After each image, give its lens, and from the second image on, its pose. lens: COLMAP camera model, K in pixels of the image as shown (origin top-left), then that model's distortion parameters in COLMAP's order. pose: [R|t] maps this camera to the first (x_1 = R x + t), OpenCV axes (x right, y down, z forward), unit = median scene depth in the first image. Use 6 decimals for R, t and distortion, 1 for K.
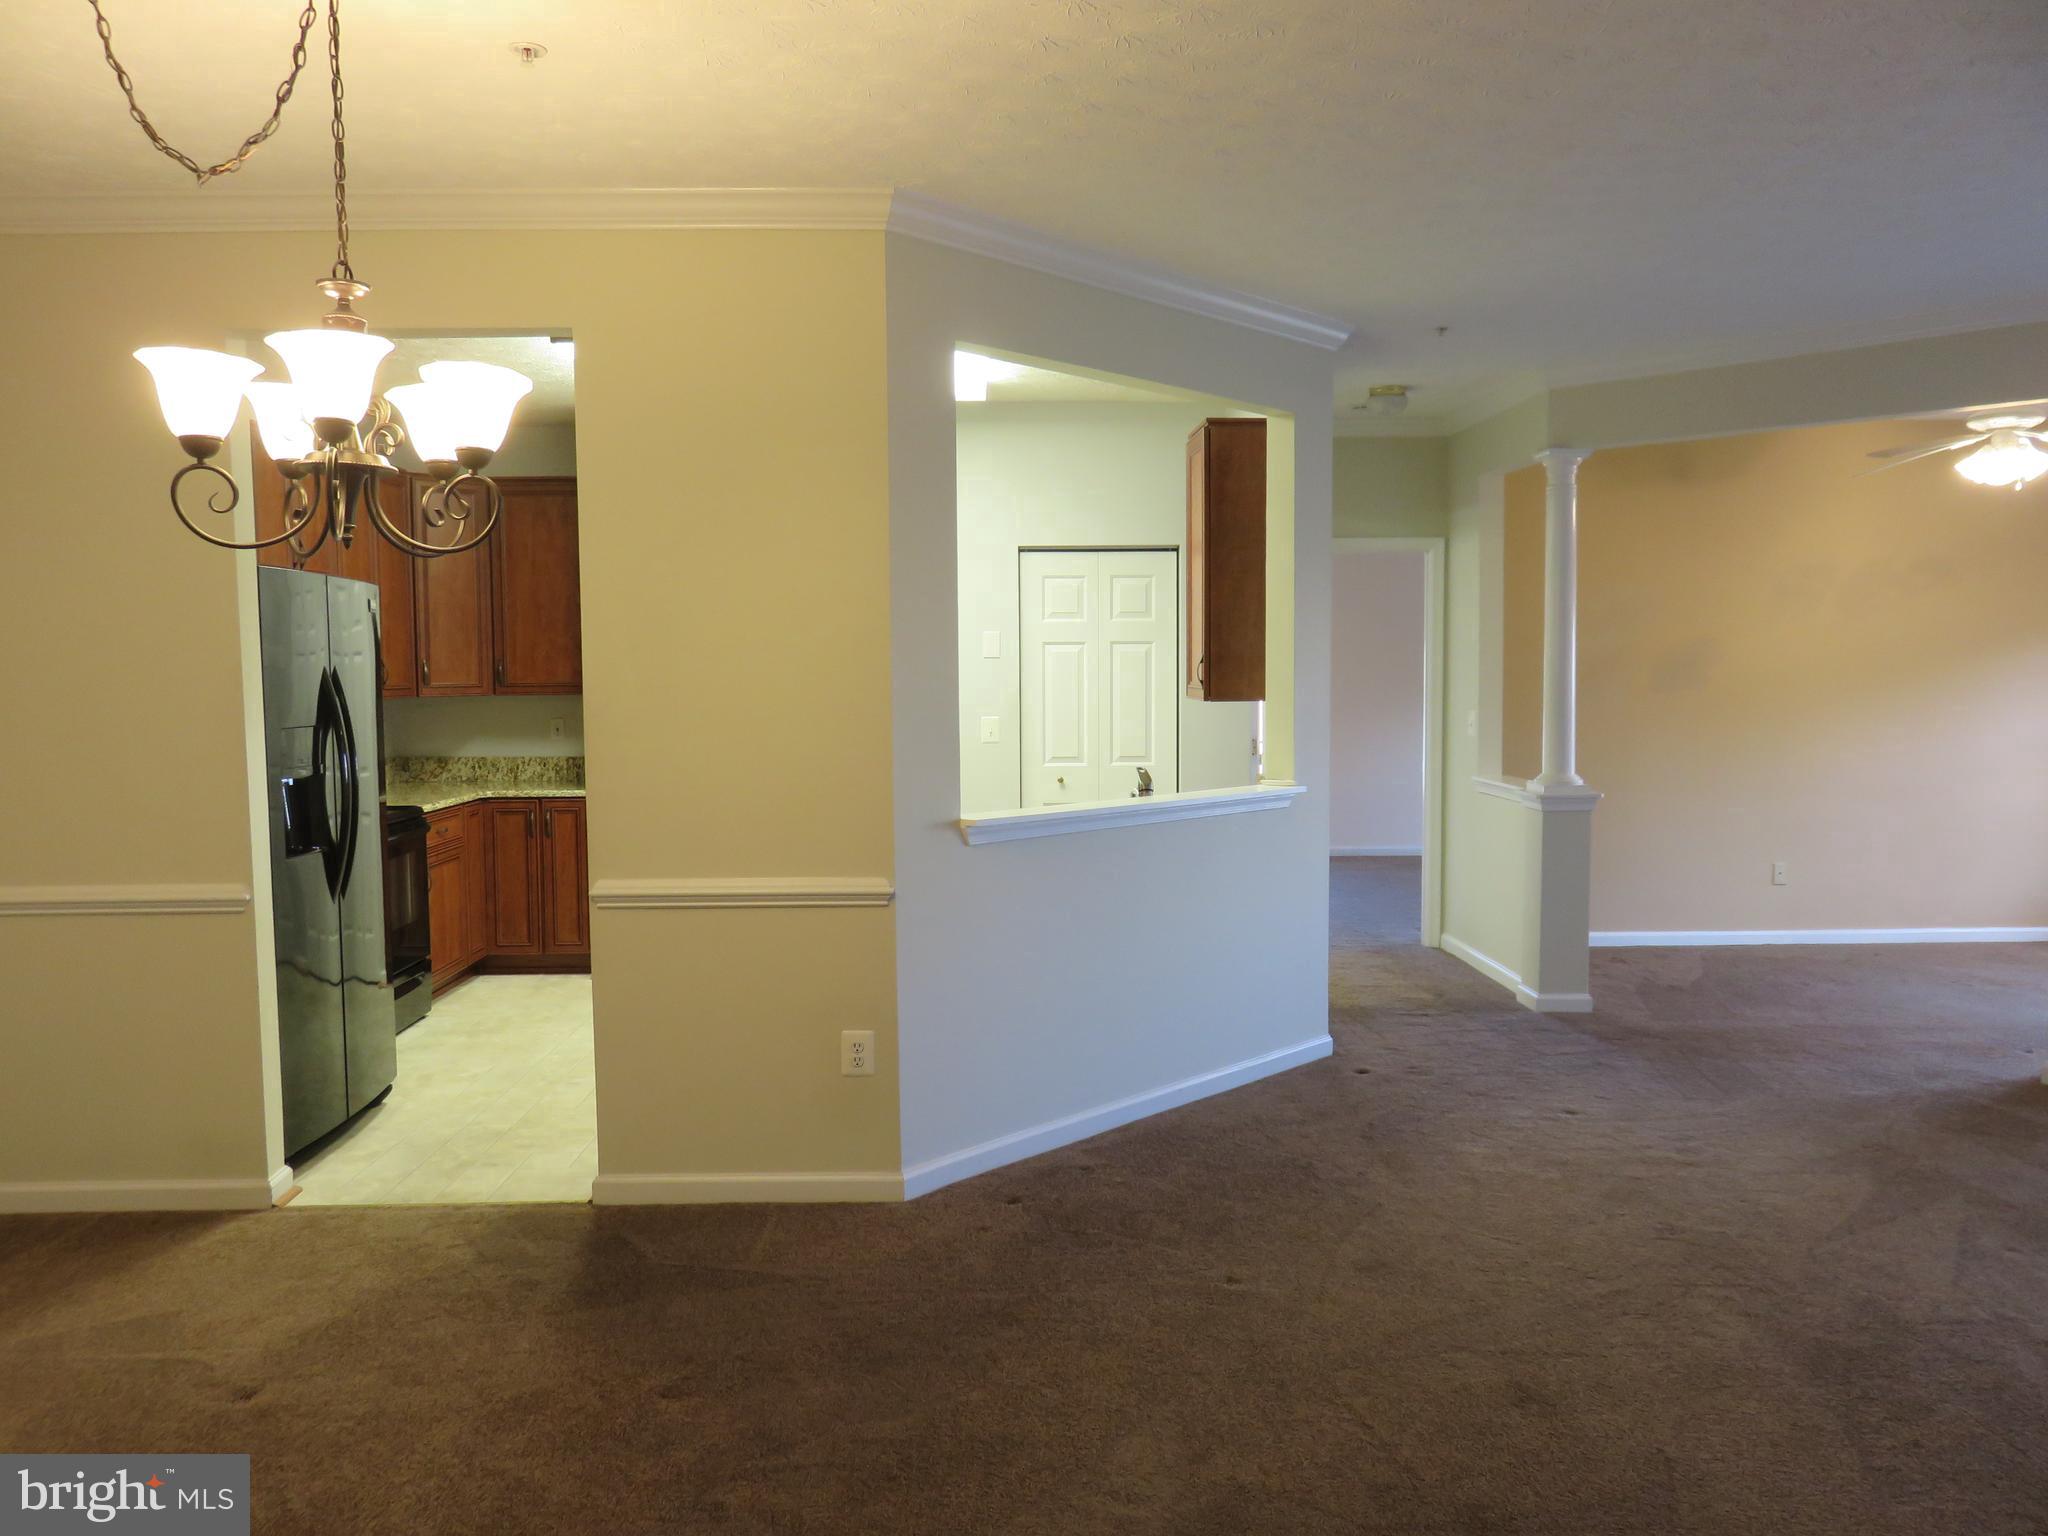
lens RADIAL K [[1545.0, 0, 1016.0], [0, 1545.0, 762.4], [0, 0, 1]] dist [-0.011232, 0.005822]
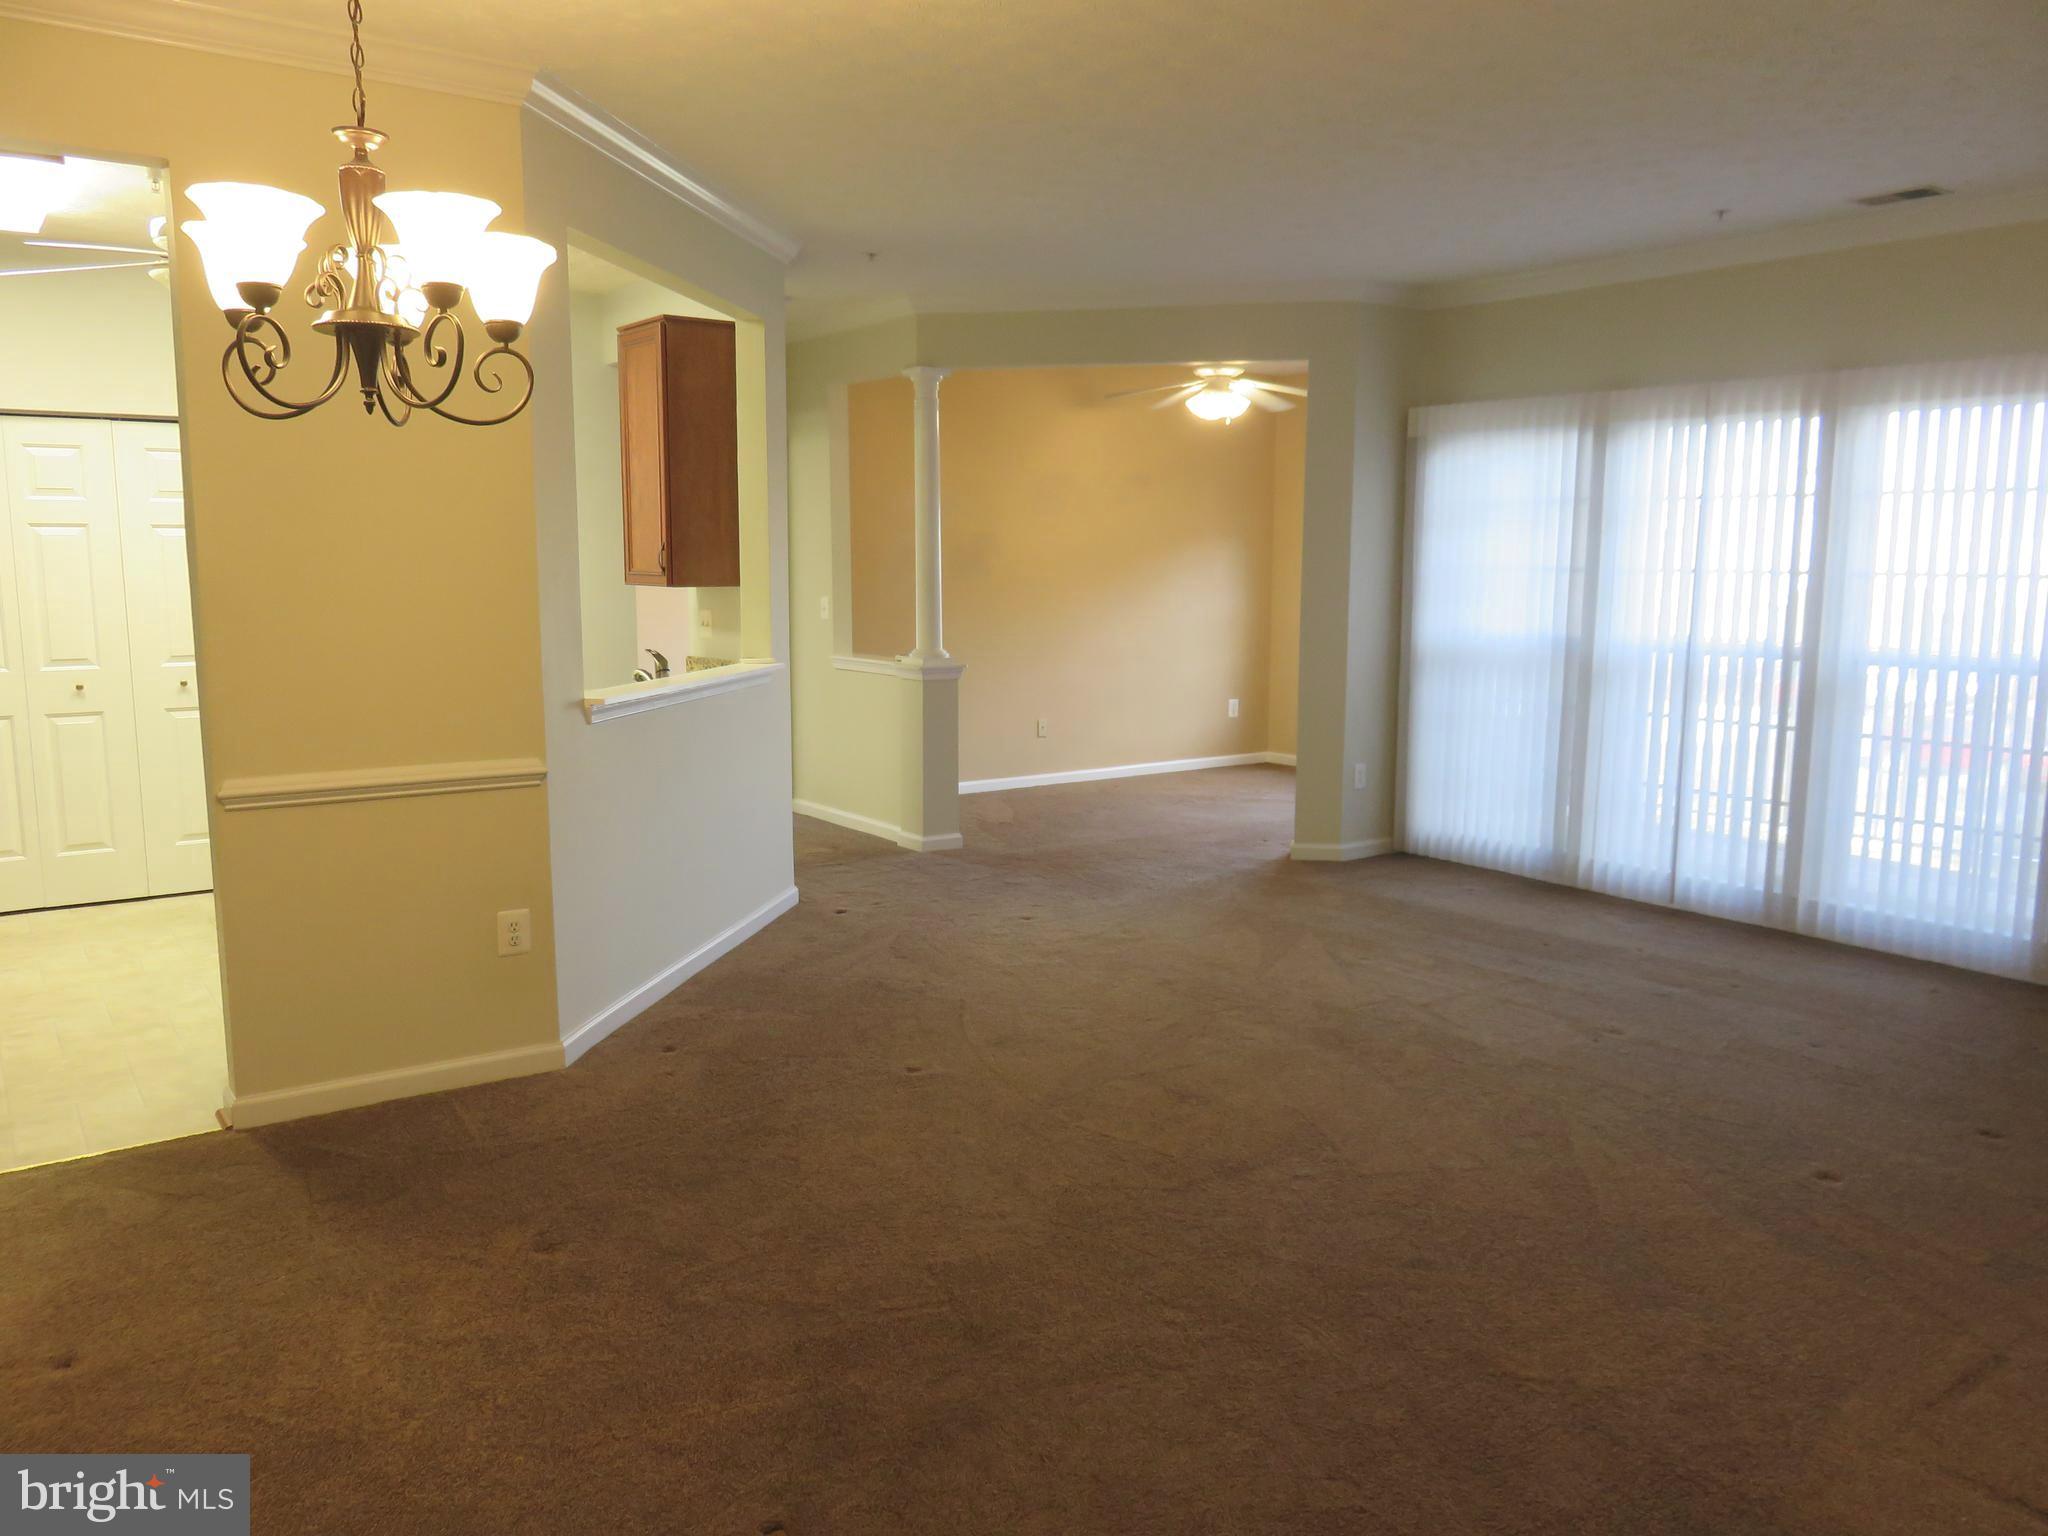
lens RADIAL K [[1545.0, 0, 1014.7], [0, 1545.0, 770.8], [0, 0, 1]] dist [-0.011232, 0.005822]
pose [[0.831552, -0.069914, 0.551030, -0.359467], [0.030196, 0.996270, 0.080838, 0.009703], [-0.554626, -0.050582, 0.830561, -0.019189]]
